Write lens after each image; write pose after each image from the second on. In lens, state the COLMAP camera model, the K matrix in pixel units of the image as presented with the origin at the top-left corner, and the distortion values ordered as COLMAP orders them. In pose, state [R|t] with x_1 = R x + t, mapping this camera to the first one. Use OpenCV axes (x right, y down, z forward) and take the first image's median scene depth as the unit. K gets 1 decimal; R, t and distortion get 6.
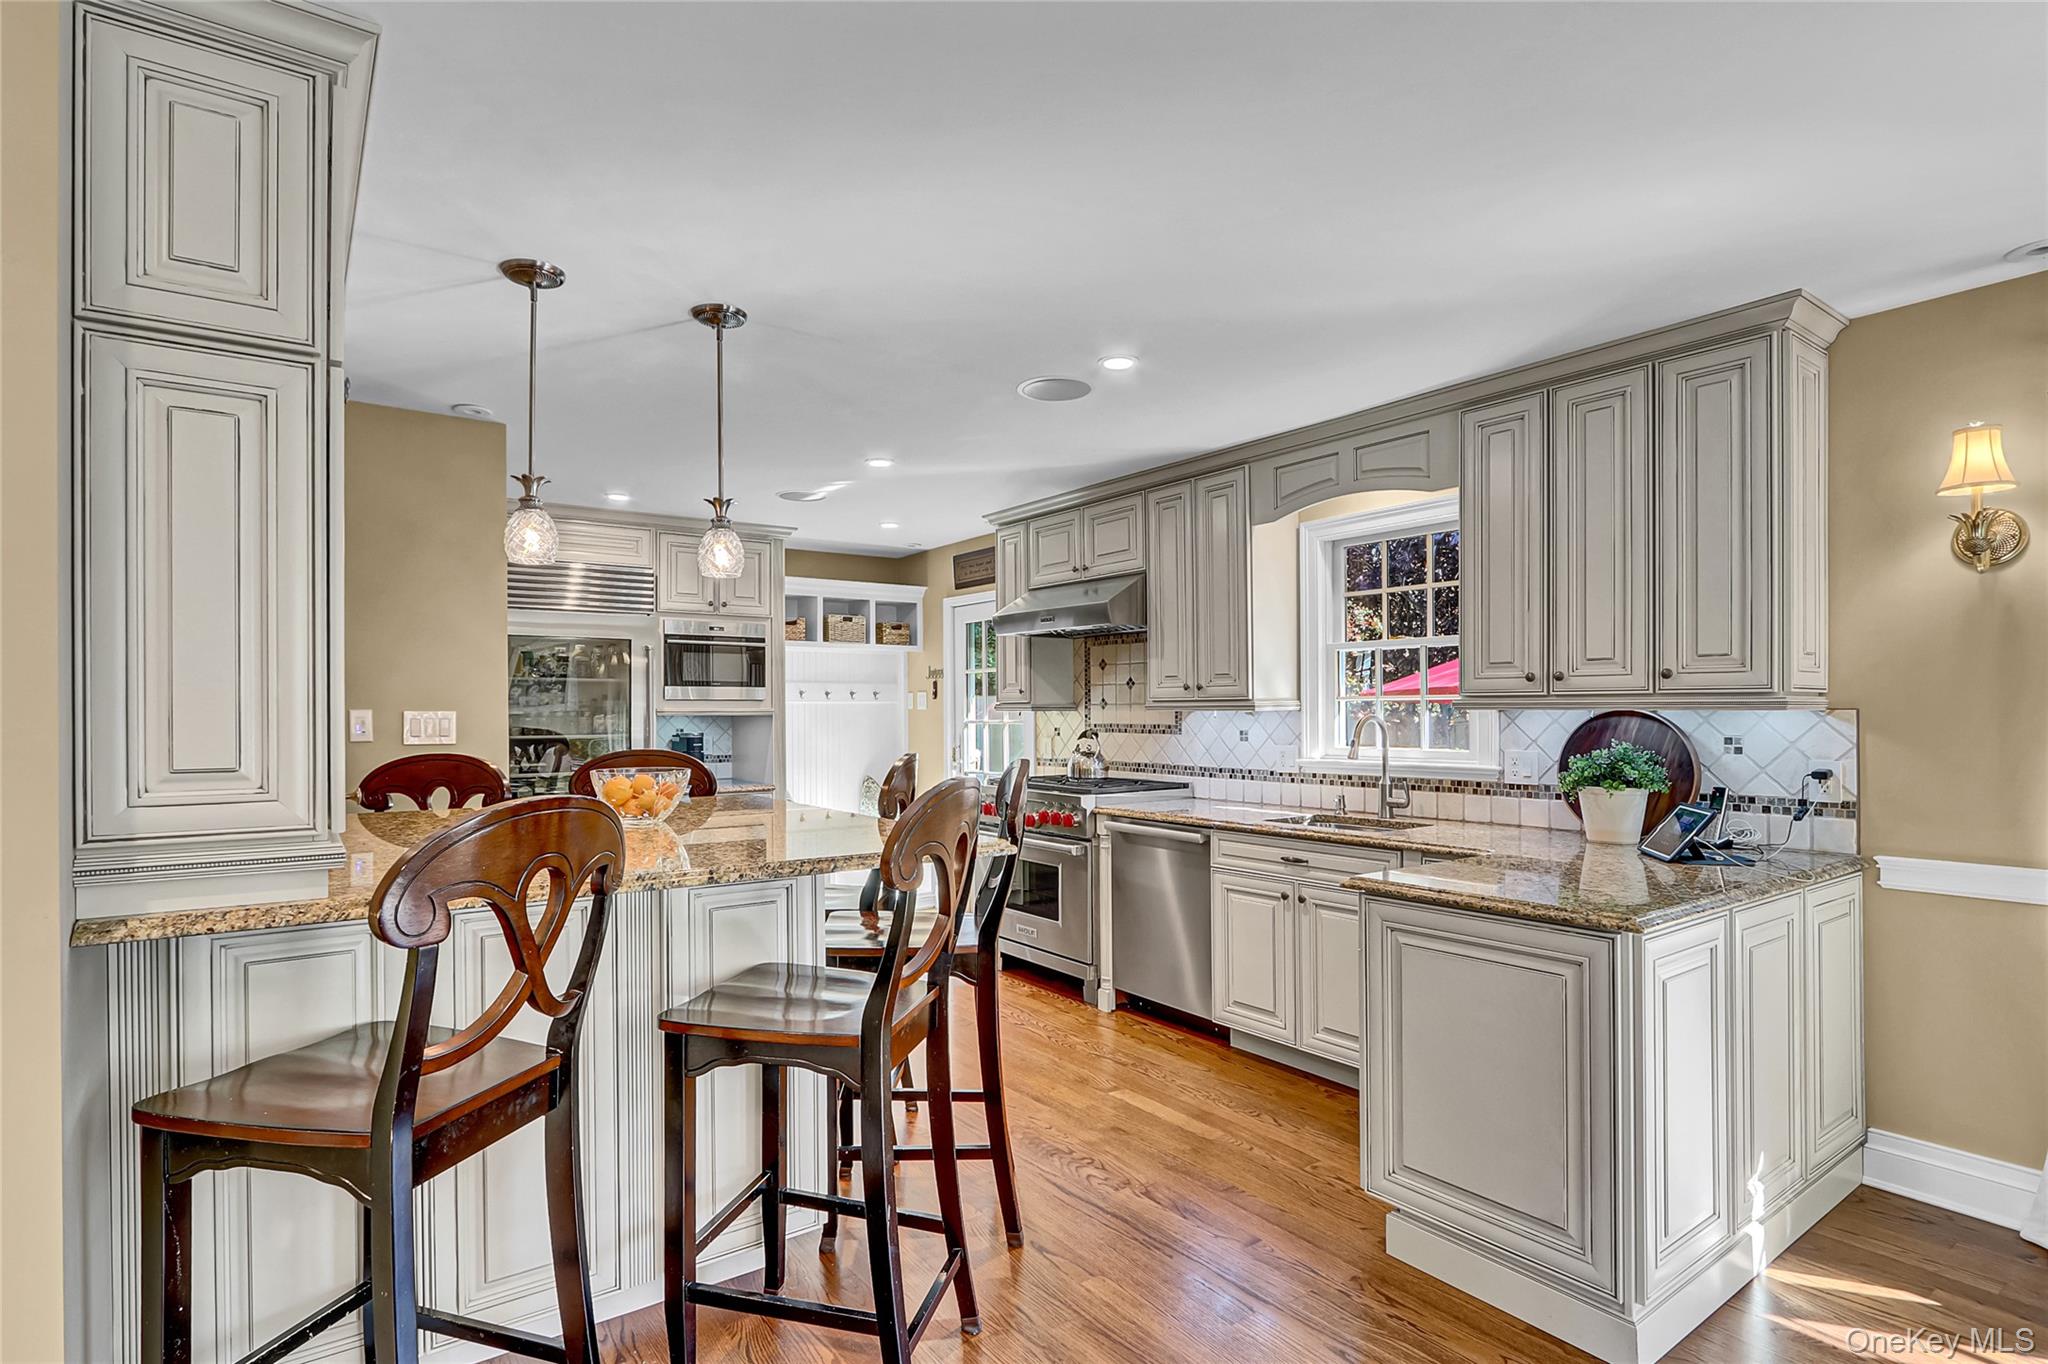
lens RADIAL K [[968.0, 0, 1043.5], [0, 968.0, 696.1], [0, 0, 1]] dist [-0.018890, 0.003610]
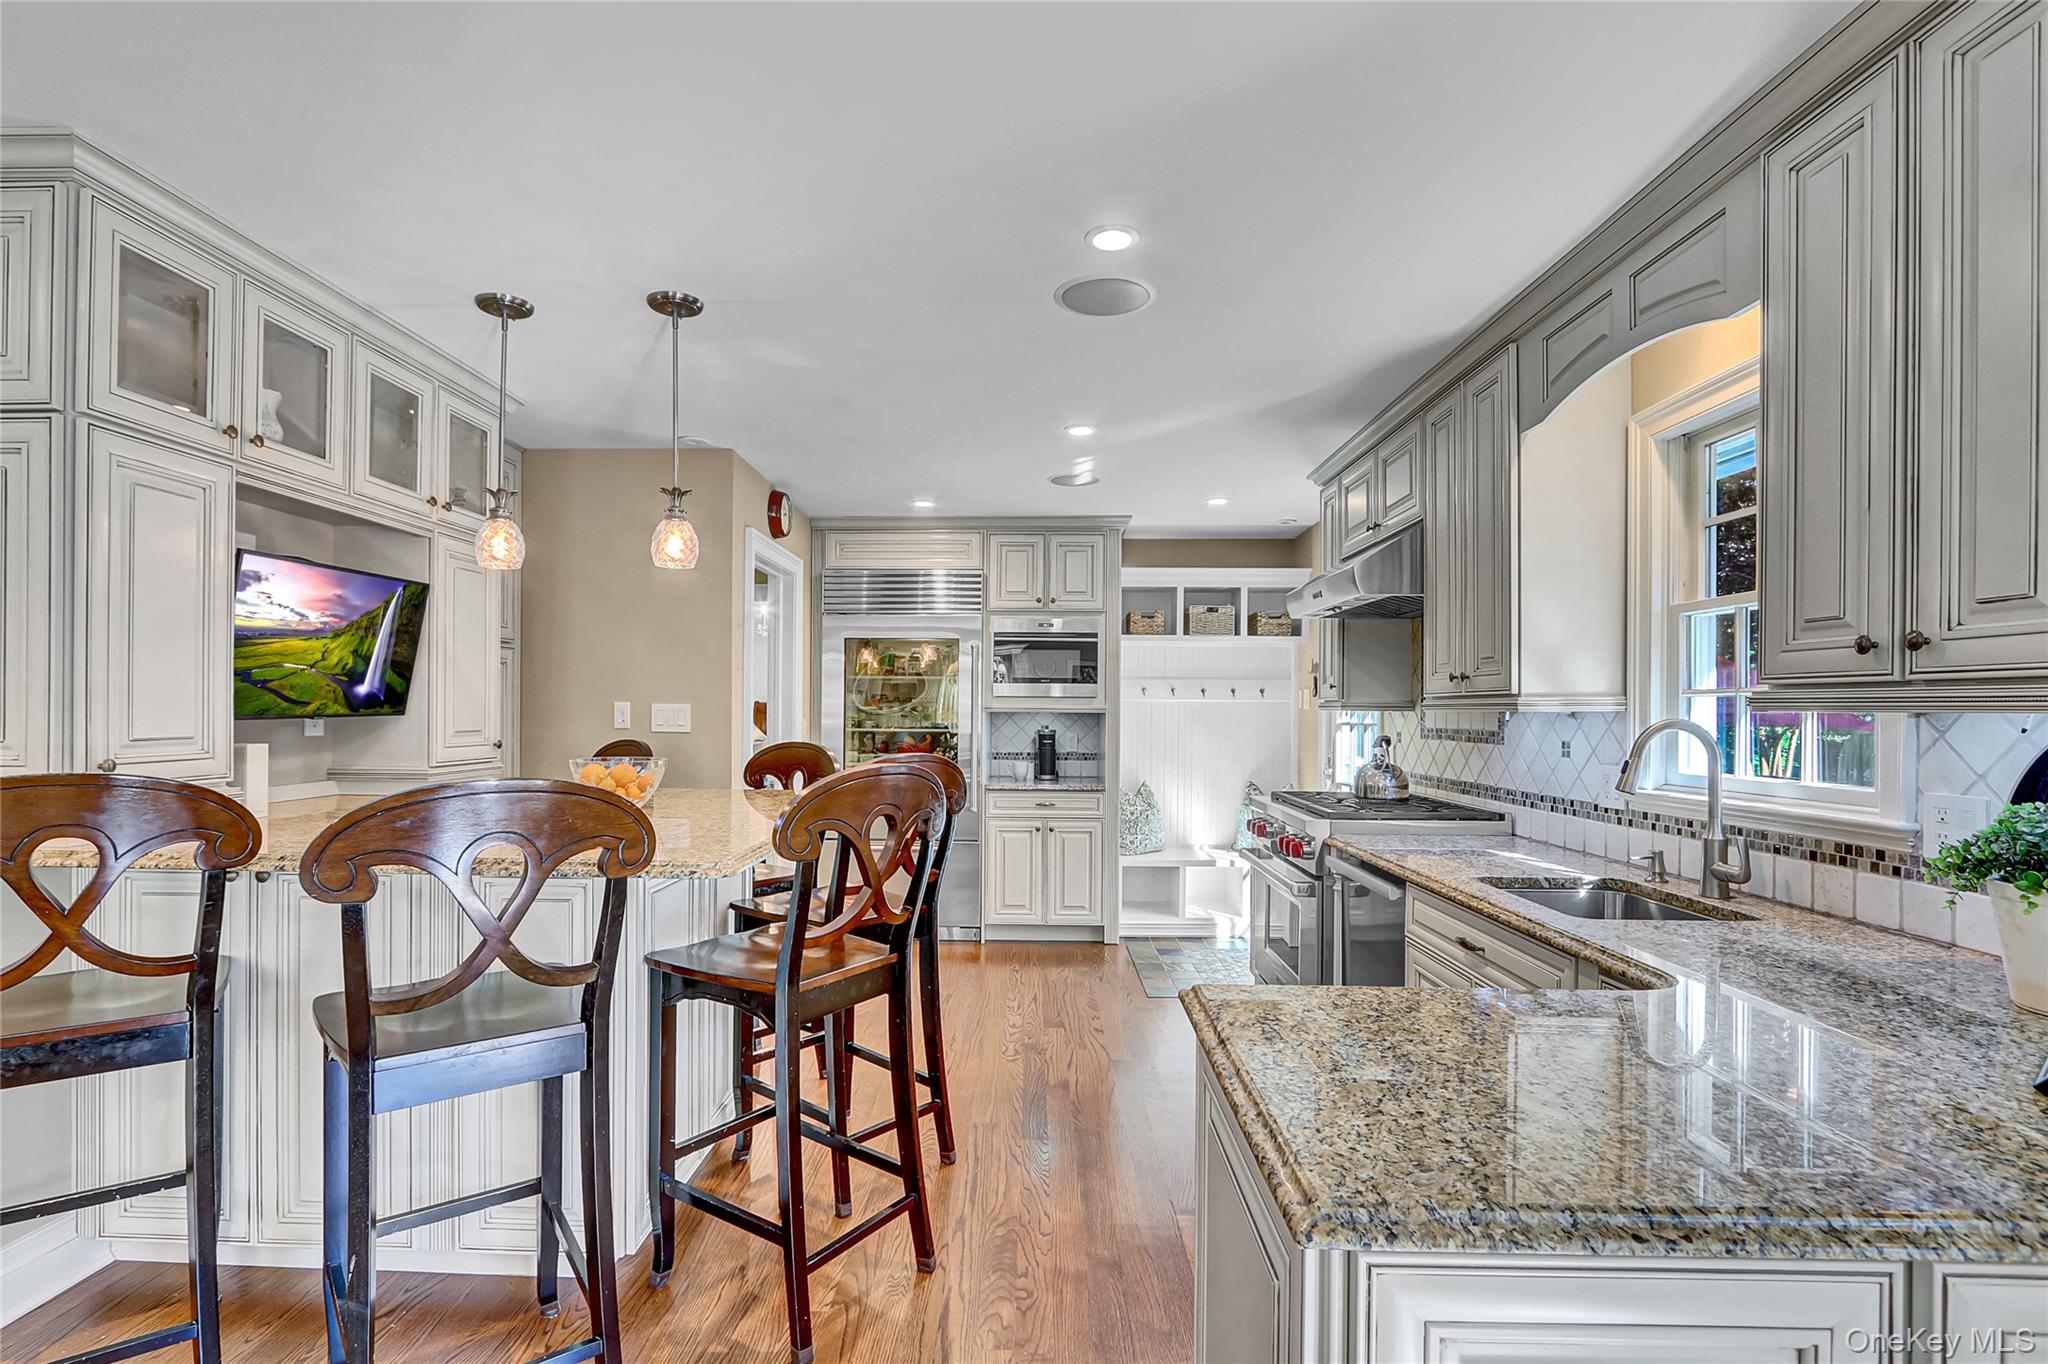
lens RADIAL K [[968.0, 0, 1057.1], [0, 968.0, 702.2], [0, 0, 1]] dist [-0.018890, 0.003610]
pose [[0.800051, 0.003428, -0.599923, 0.323936], [-0.000288, 0.999986, 0.005329, 0.004838], [0.599932, -0.004090, 0.800040, 0.251888]]
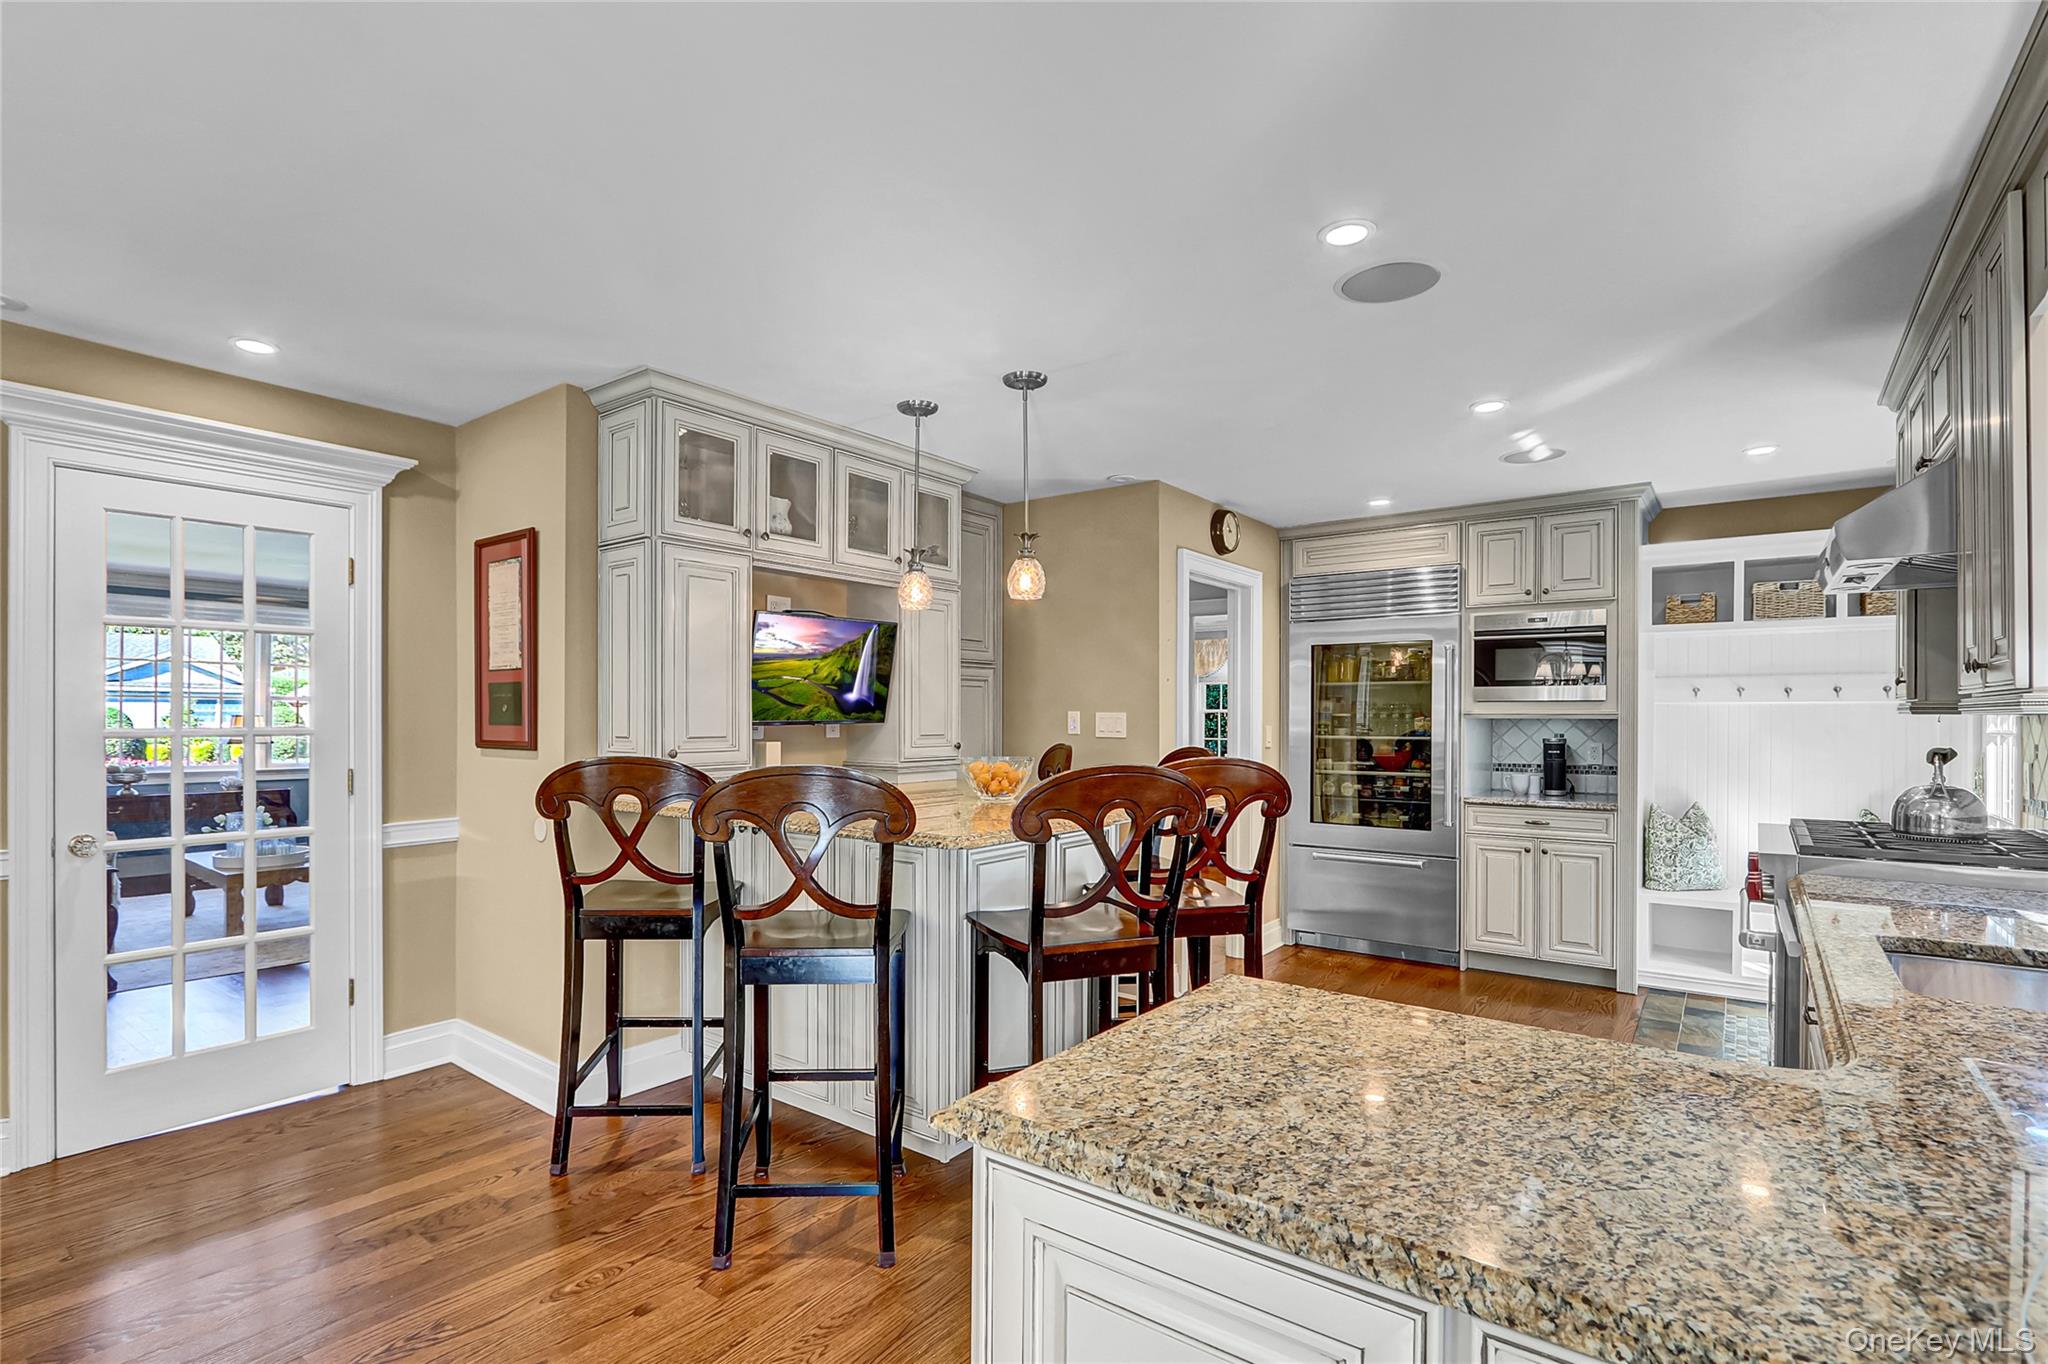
lens RADIAL K [[968.0, 0, 996.3], [0, 968.0, 706.9], [0, 0, 1]] dist [-0.018890, 0.003610]
pose [[0.298264, -0.005443, -0.954468, 0.449552], [0.012190, 0.999924, -0.001893, 0.006069], [0.954405, -0.011070, 0.298308, 0.344960]]
